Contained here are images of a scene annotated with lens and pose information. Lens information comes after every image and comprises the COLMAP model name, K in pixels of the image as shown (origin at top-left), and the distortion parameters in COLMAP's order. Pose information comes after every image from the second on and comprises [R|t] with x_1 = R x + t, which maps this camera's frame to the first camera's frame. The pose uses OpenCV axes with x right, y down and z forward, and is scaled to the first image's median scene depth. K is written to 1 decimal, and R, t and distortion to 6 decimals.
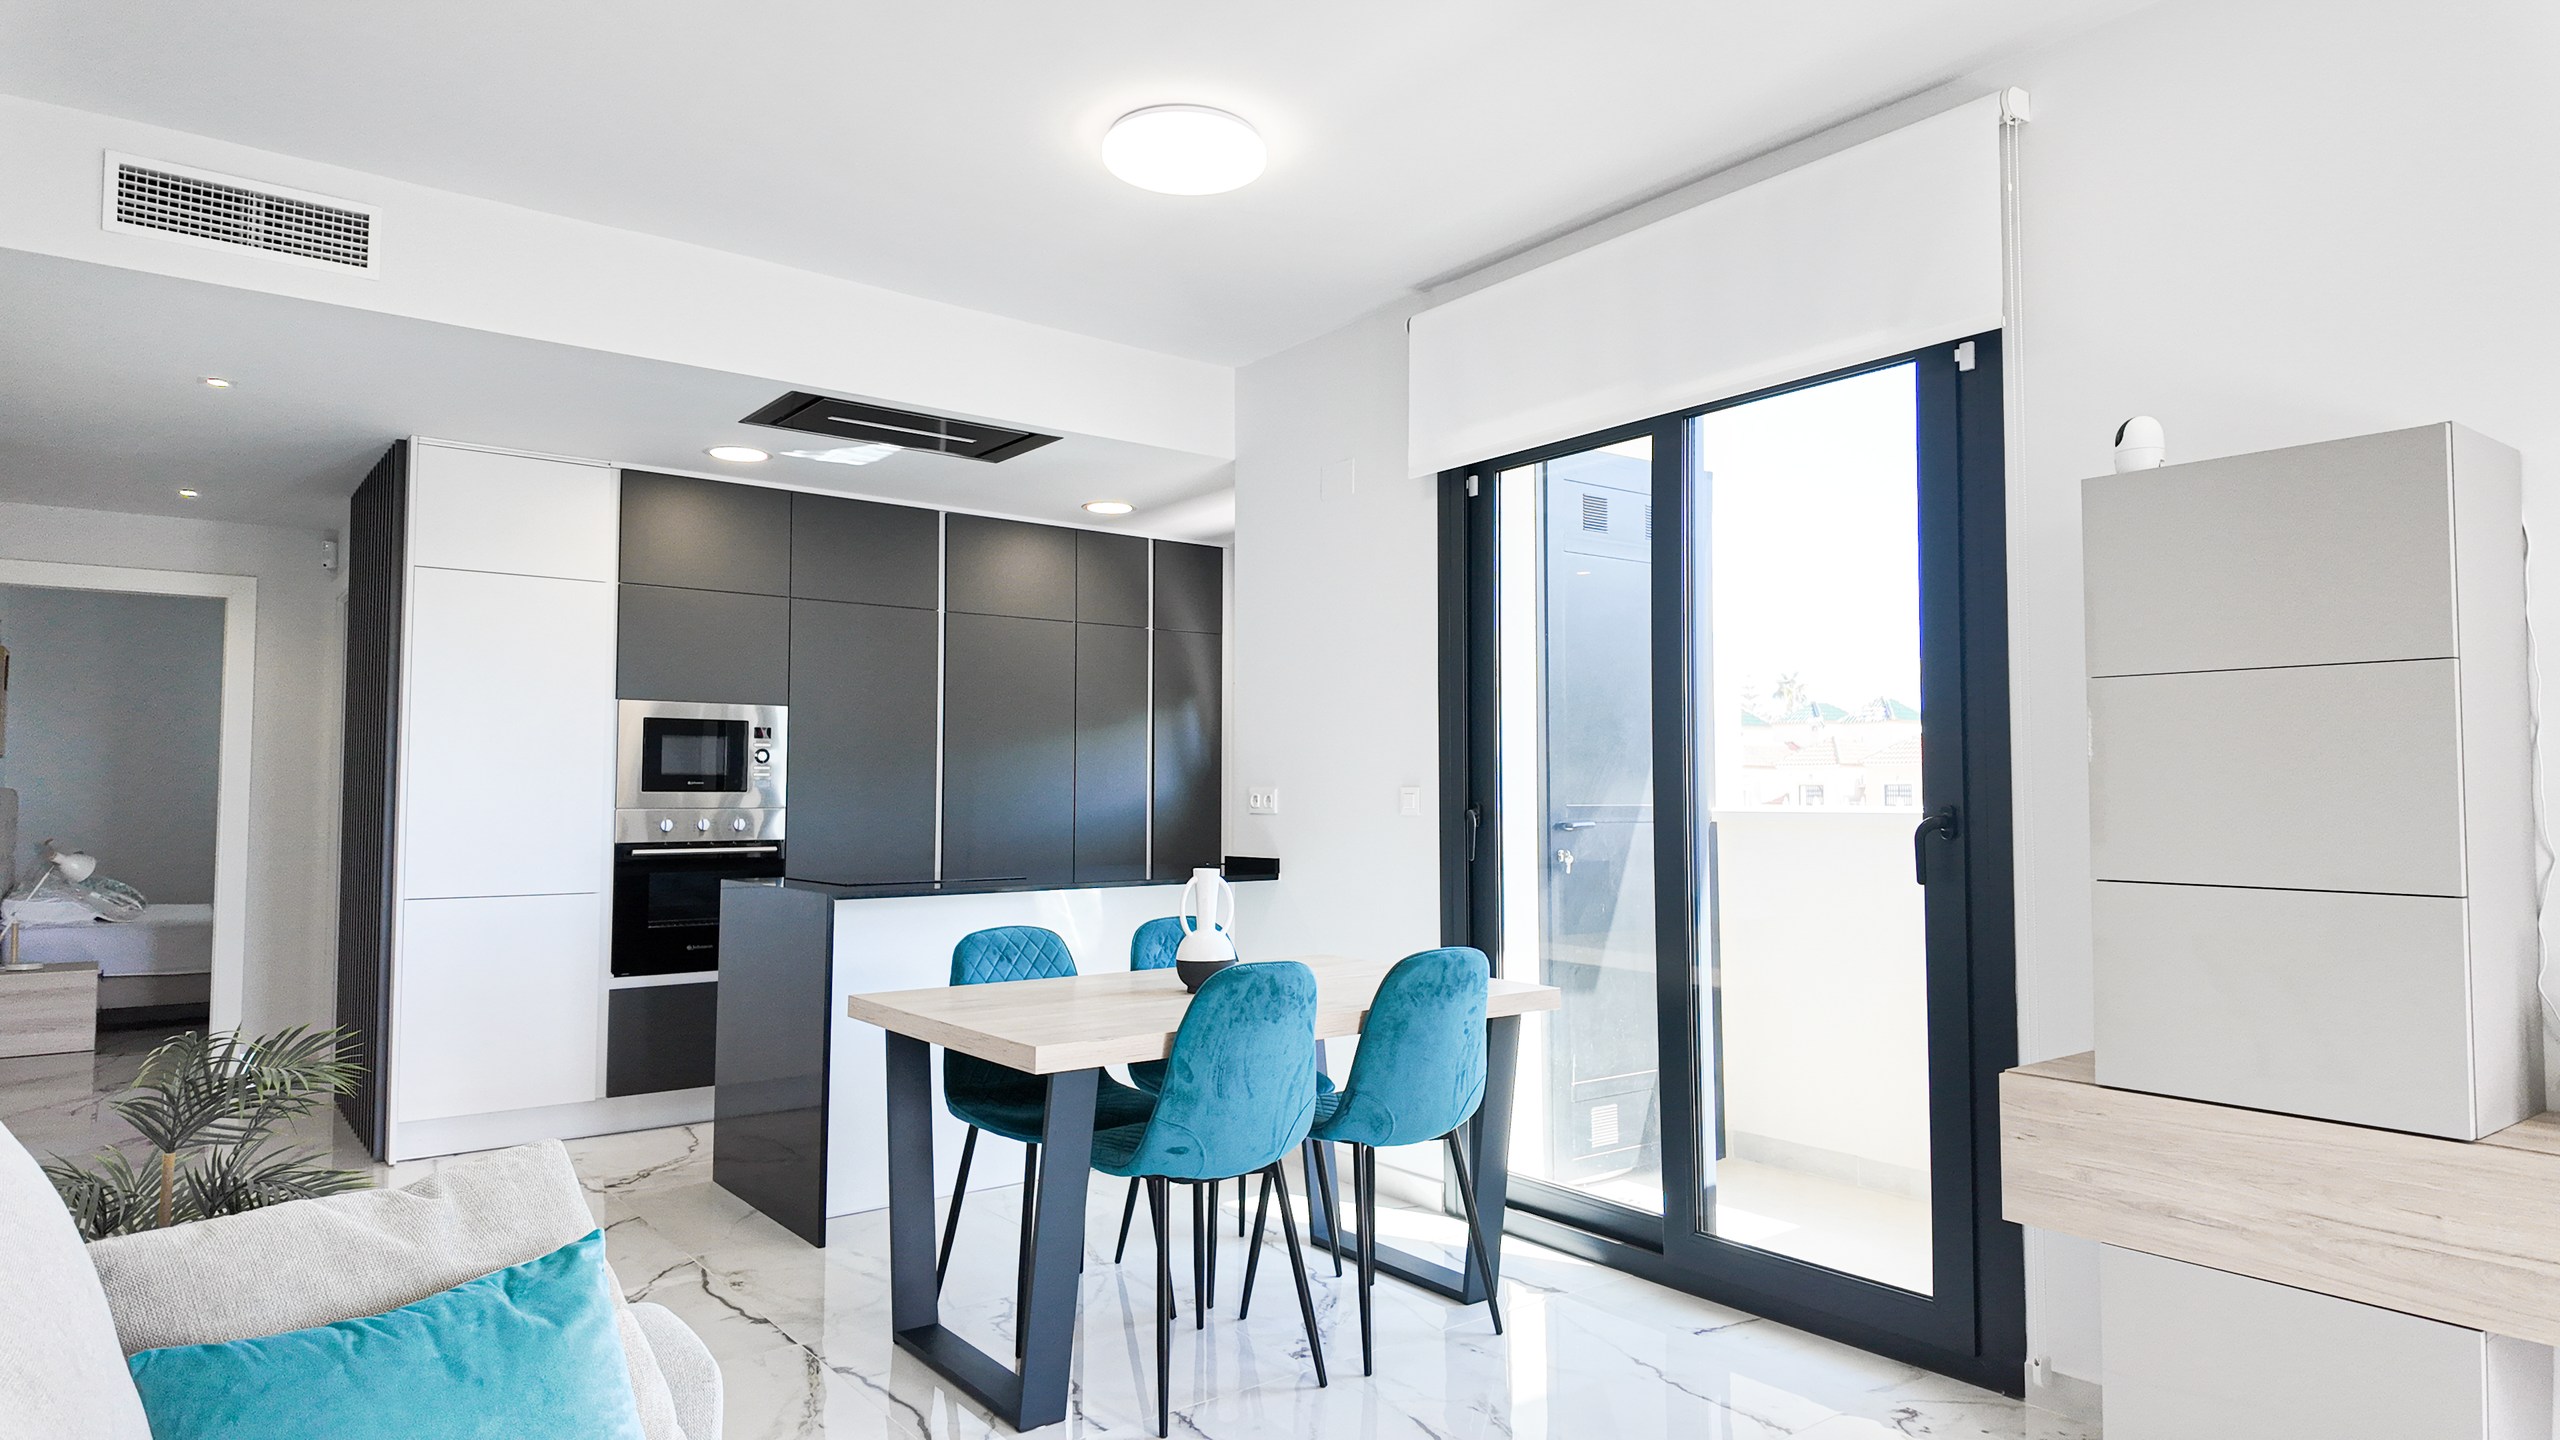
lens RADIAL K [[1540.1, 0, 1286.5], [0, 1540.1, 710.8], [0, 0, 1]] dist [0.022379, -0.007634]
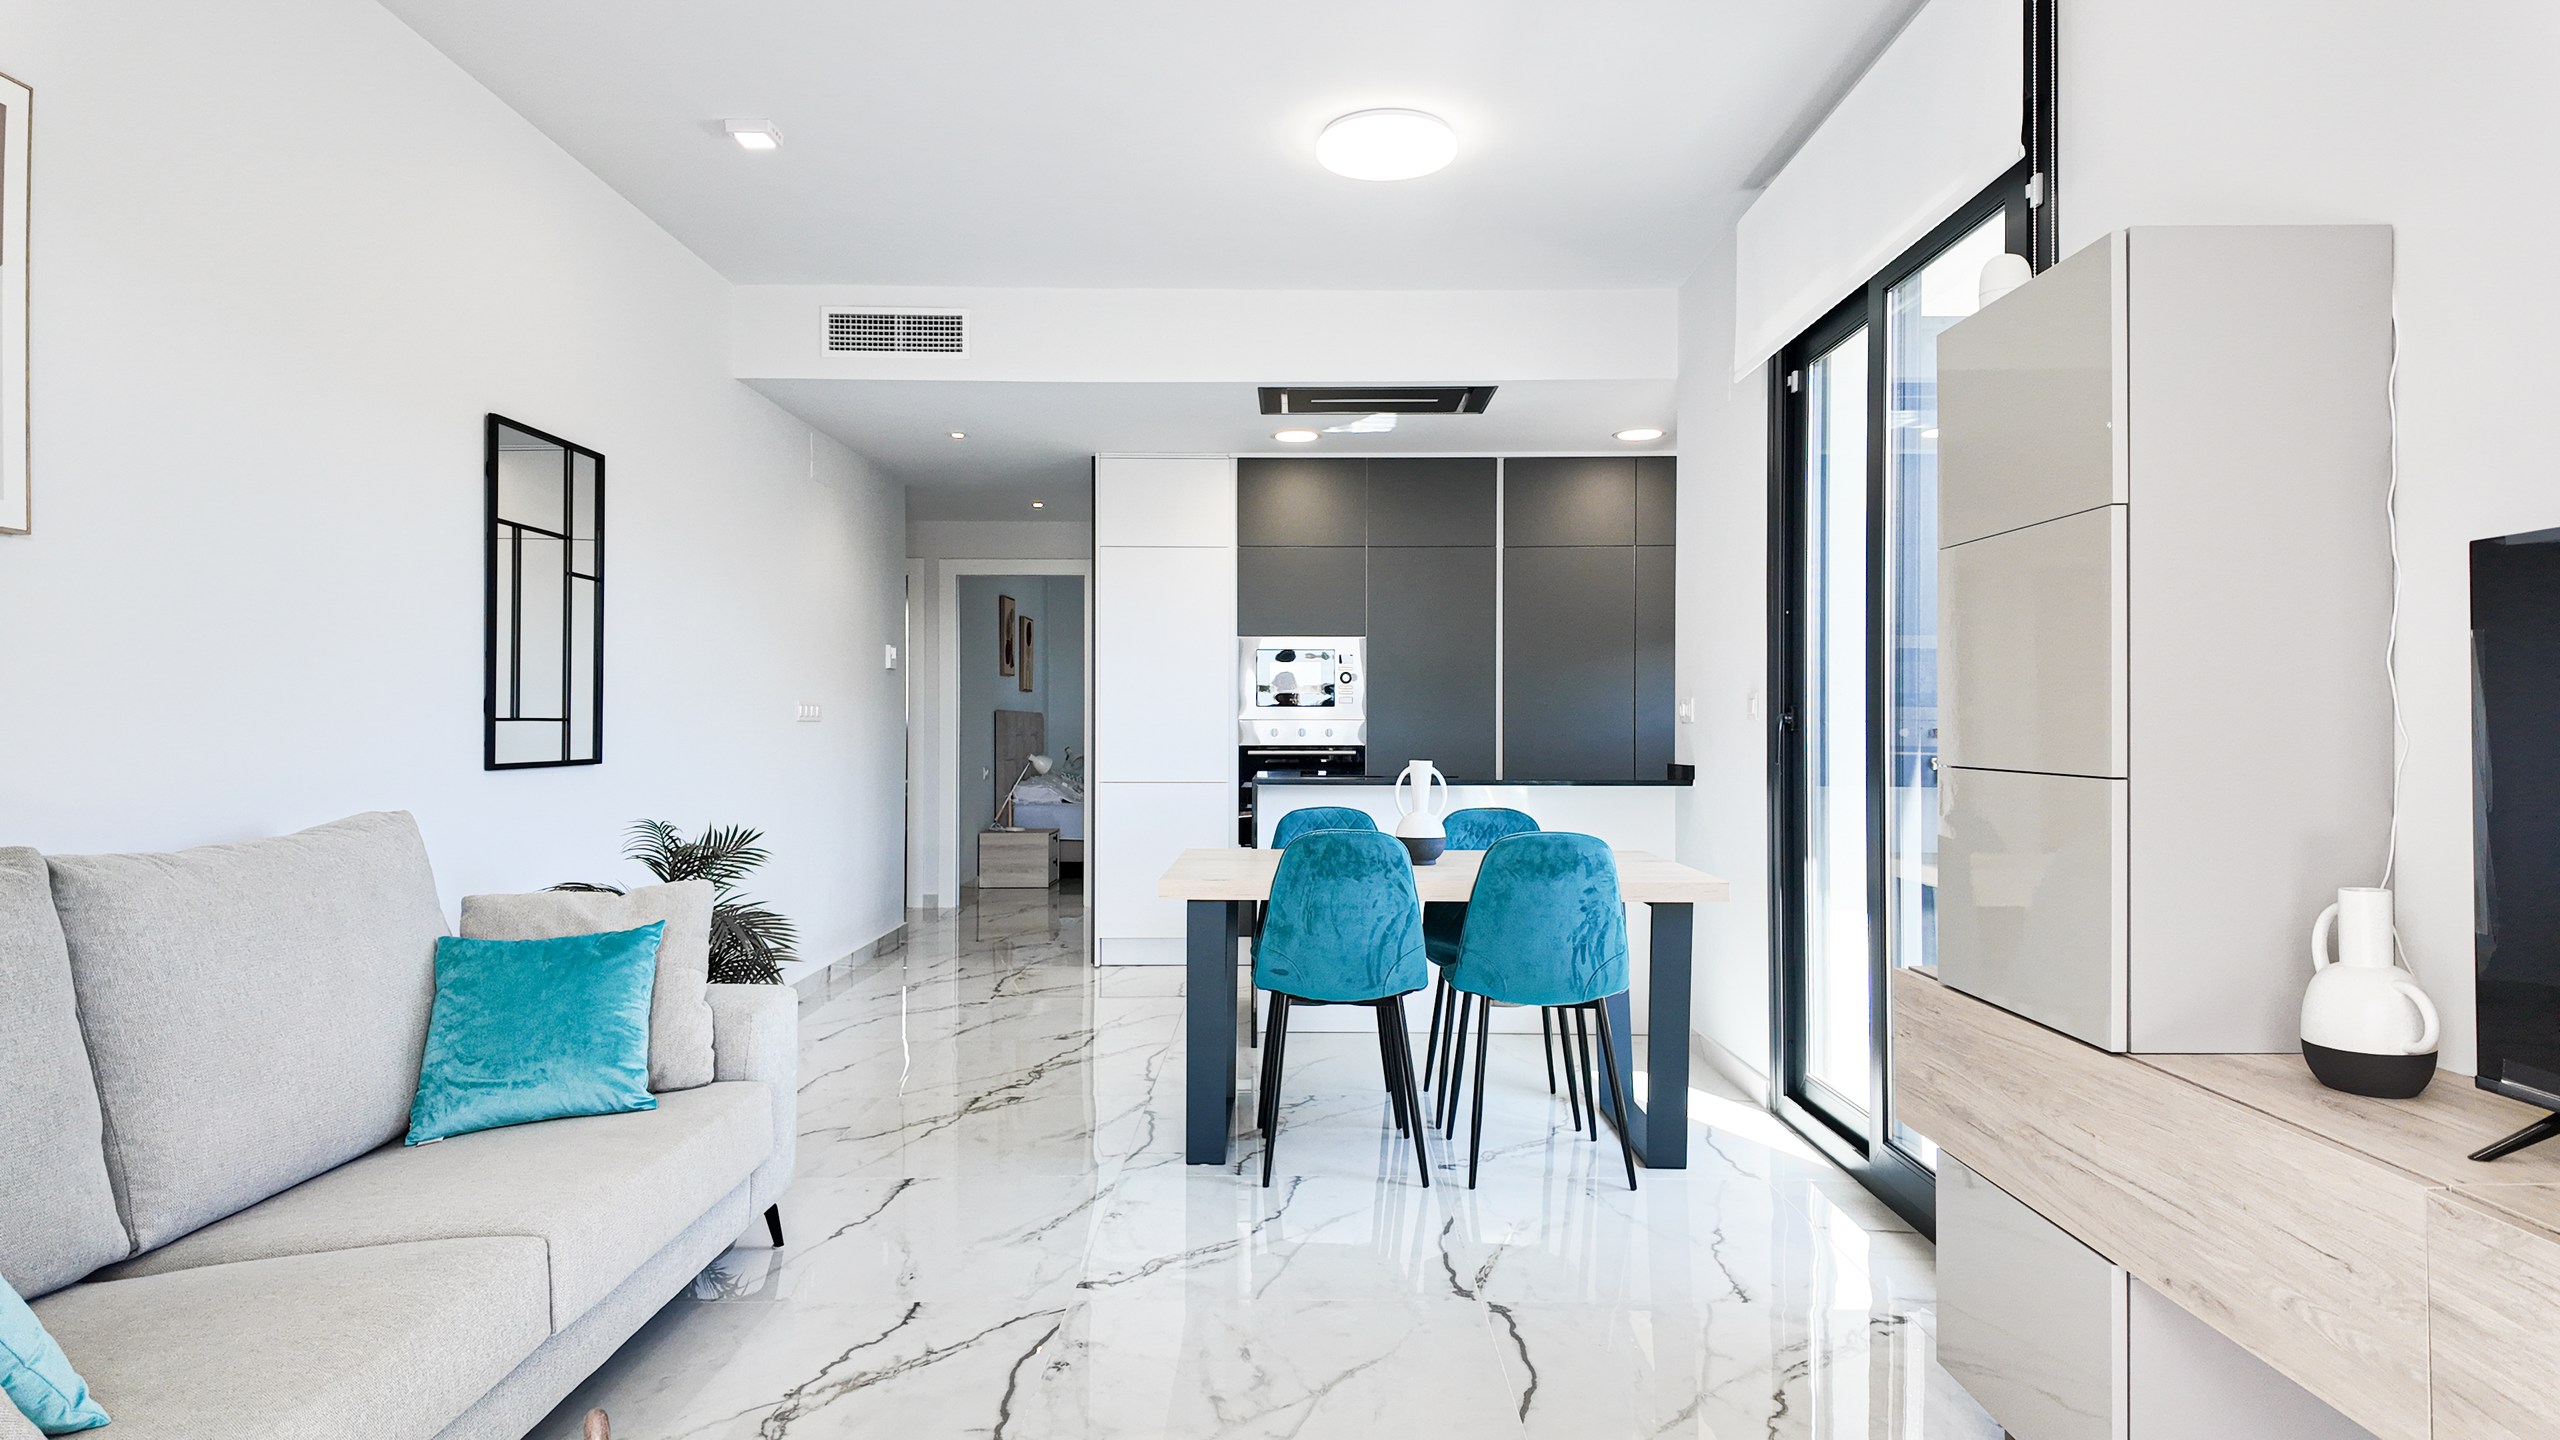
lens RADIAL K [[1540.1, 0, 1286.8], [0, 1540.1, 725.4], [0, 0, 1]] dist [0.022379, -0.007634]
pose [[0.781320, -0.000741, -0.624130, 0.579828], [0.032869, 0.998660, 0.039962, 0.024829], [0.623265, -0.051737, 0.780298, 0.019492]]
